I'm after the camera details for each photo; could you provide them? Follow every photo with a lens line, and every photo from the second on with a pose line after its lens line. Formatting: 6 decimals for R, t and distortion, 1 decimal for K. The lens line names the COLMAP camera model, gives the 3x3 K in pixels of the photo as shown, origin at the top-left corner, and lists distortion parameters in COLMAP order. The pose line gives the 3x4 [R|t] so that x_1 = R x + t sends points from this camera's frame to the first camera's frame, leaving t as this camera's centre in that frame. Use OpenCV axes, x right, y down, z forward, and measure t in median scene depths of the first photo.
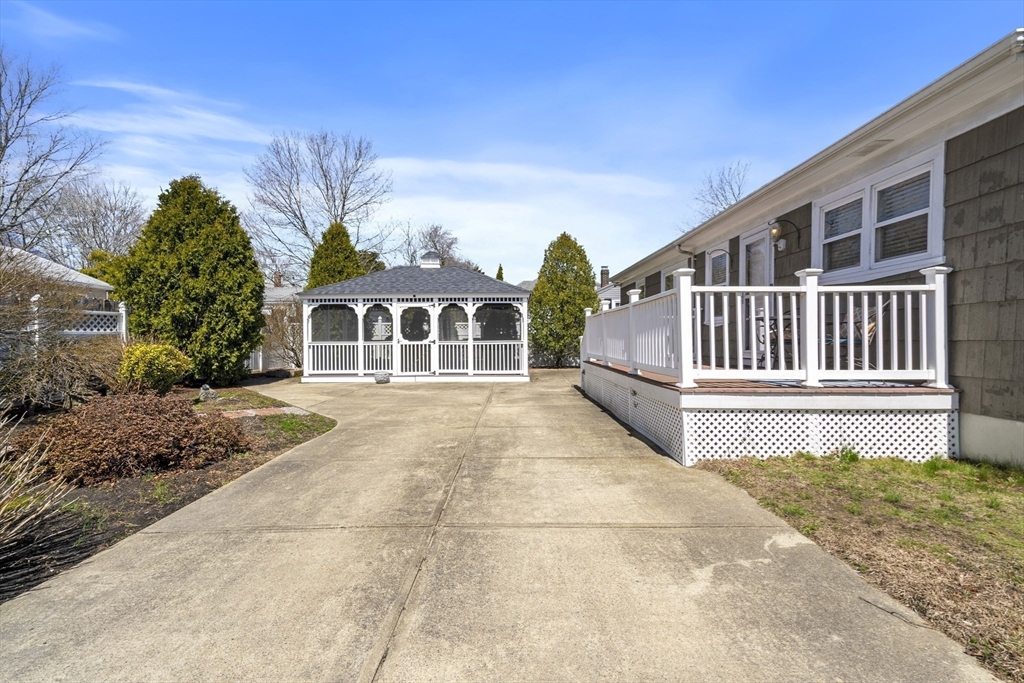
lens RADIAL K [[454.5, 0, 510.7], [0, 454.5, 339.3], [0, 0, 1]] dist [0.054709, -0.011098]
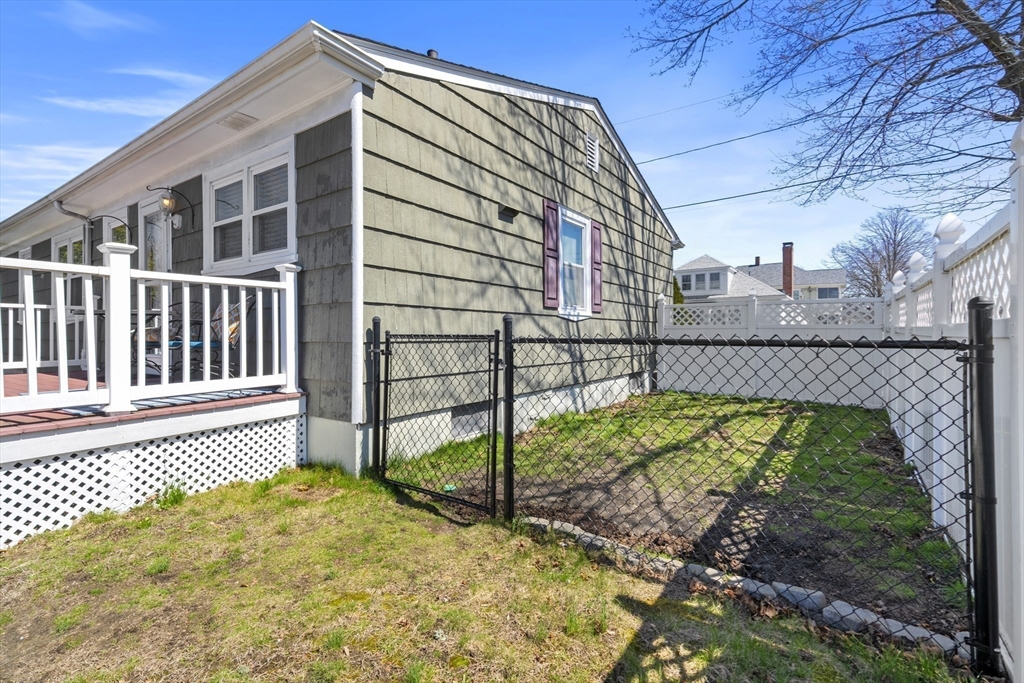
lens RADIAL K [[456.9, 0, 510.6], [0, 456.9, 330.5], [0, 0, 1]] dist [0.038586, -0.000088]
pose [[0.574599, 0.002370, 0.818432, 0.260519], [0.004745, 0.999969, -0.006227, -0.008500], [-0.818421, 0.007462, 0.574570, 0.070309]]
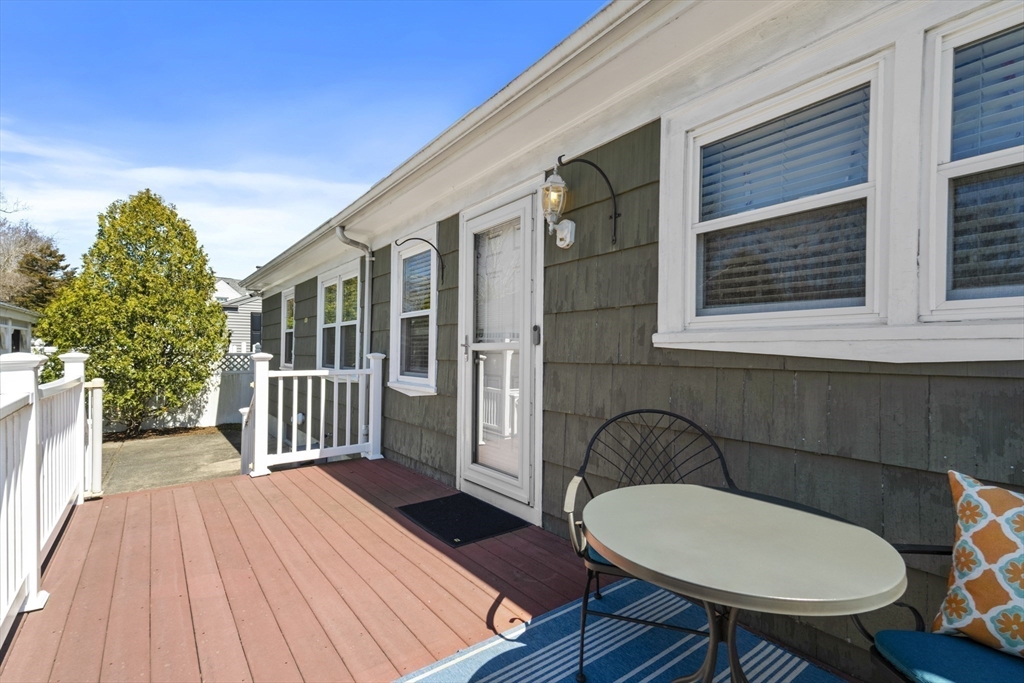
lens RADIAL K [[454.5, 0, 510.7], [0, 454.5, 339.3], [0, 0, 1]] dist [0.054709, -0.011098]
pose [[0.790649, 0.022405, 0.611860, 0.307096], [-0.005612, 0.999553, -0.029350, -0.100284], [-0.612245, 0.019772, 0.790421, 0.723626]]
